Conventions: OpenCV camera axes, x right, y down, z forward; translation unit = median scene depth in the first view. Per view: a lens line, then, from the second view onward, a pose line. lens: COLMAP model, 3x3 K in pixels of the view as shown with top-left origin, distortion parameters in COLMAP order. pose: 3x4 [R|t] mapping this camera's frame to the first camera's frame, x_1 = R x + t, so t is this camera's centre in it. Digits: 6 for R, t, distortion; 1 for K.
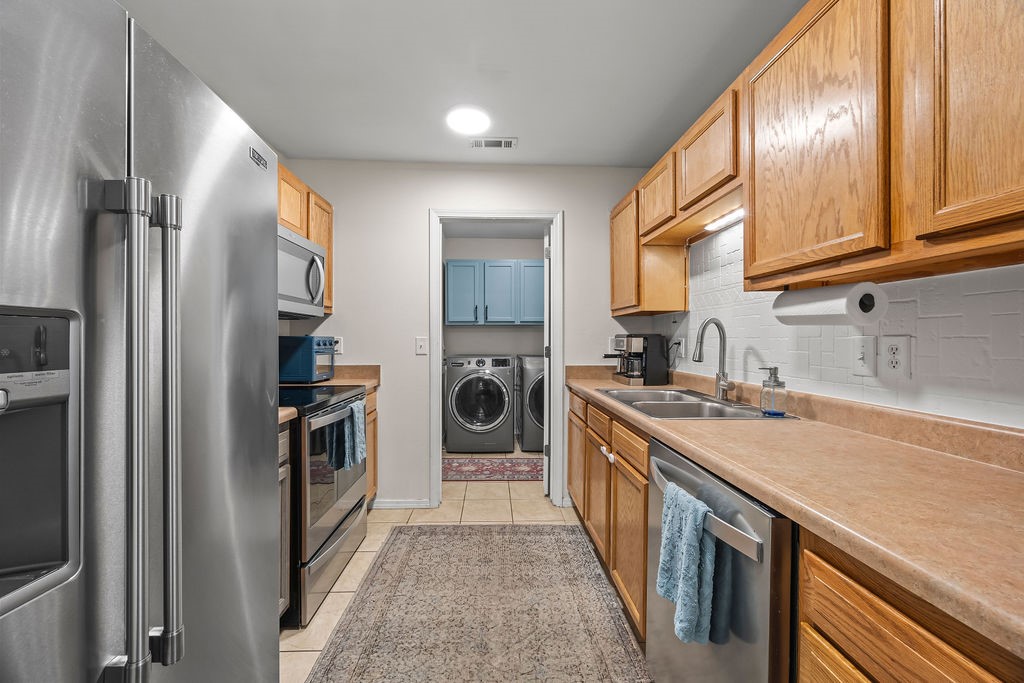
lens RADIAL K [[390.5, 0, 510.2], [0, 390.5, 339.7], [0, 0, 1]] dist [0.001521, -0.000089]
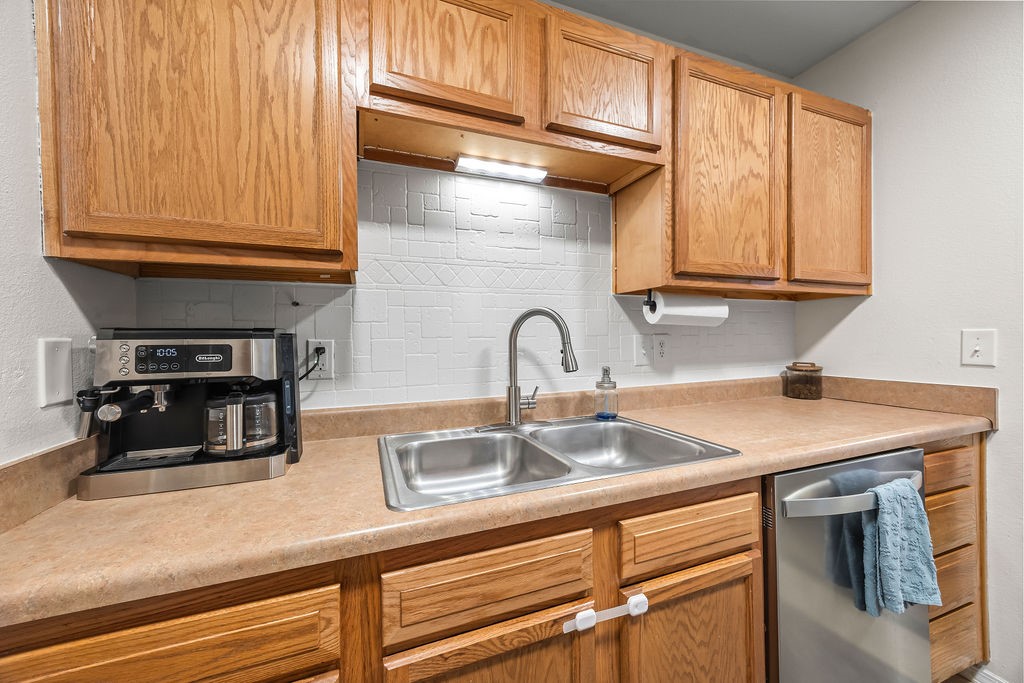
lens RADIAL K [[390.5, 0, 501.5], [0, 390.5, 339.4], [0, 0, 1]] dist [0.001521, -0.000089]
pose [[-0.313061, -0.001952, 0.949731, -0.140853], [0.013471, 0.999888, 0.006496, -0.005884], [-0.949638, 0.014828, -0.312999, 1.529614]]
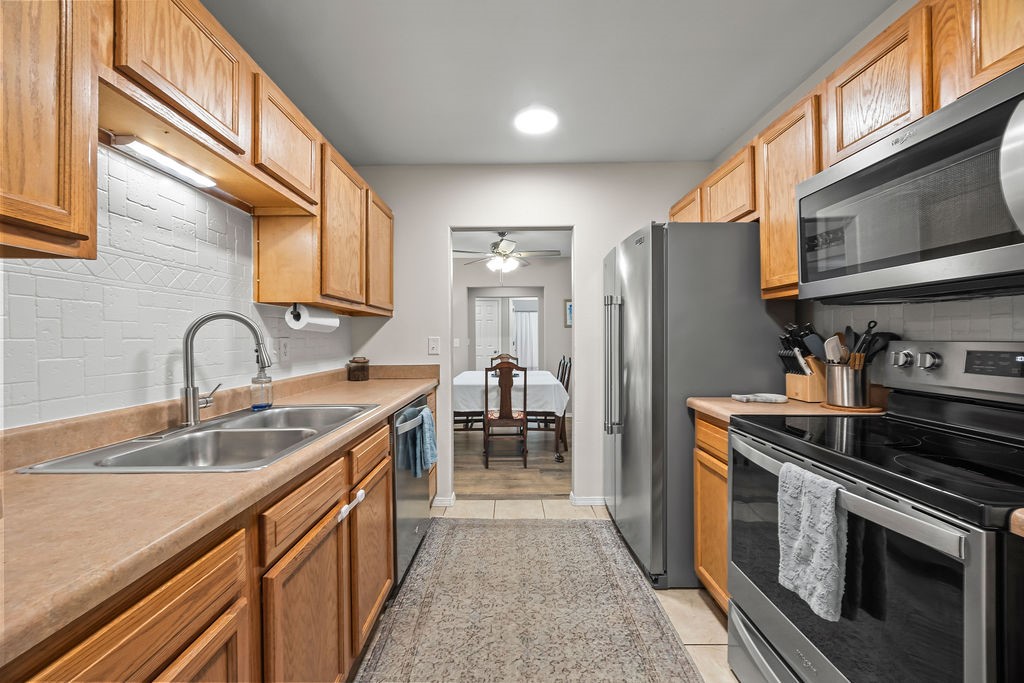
lens RADIAL K [[390.5, 0, 522.5], [0, 390.5, 337.3], [0, 0, 1]] dist [0.001521, -0.000089]
pose [[-0.999916, 0.004213, 0.012274, -0.080331], [0.004202, 0.999991, -0.000932, -0.003918], [-0.012278, -0.000880, -0.999924, 2.100977]]
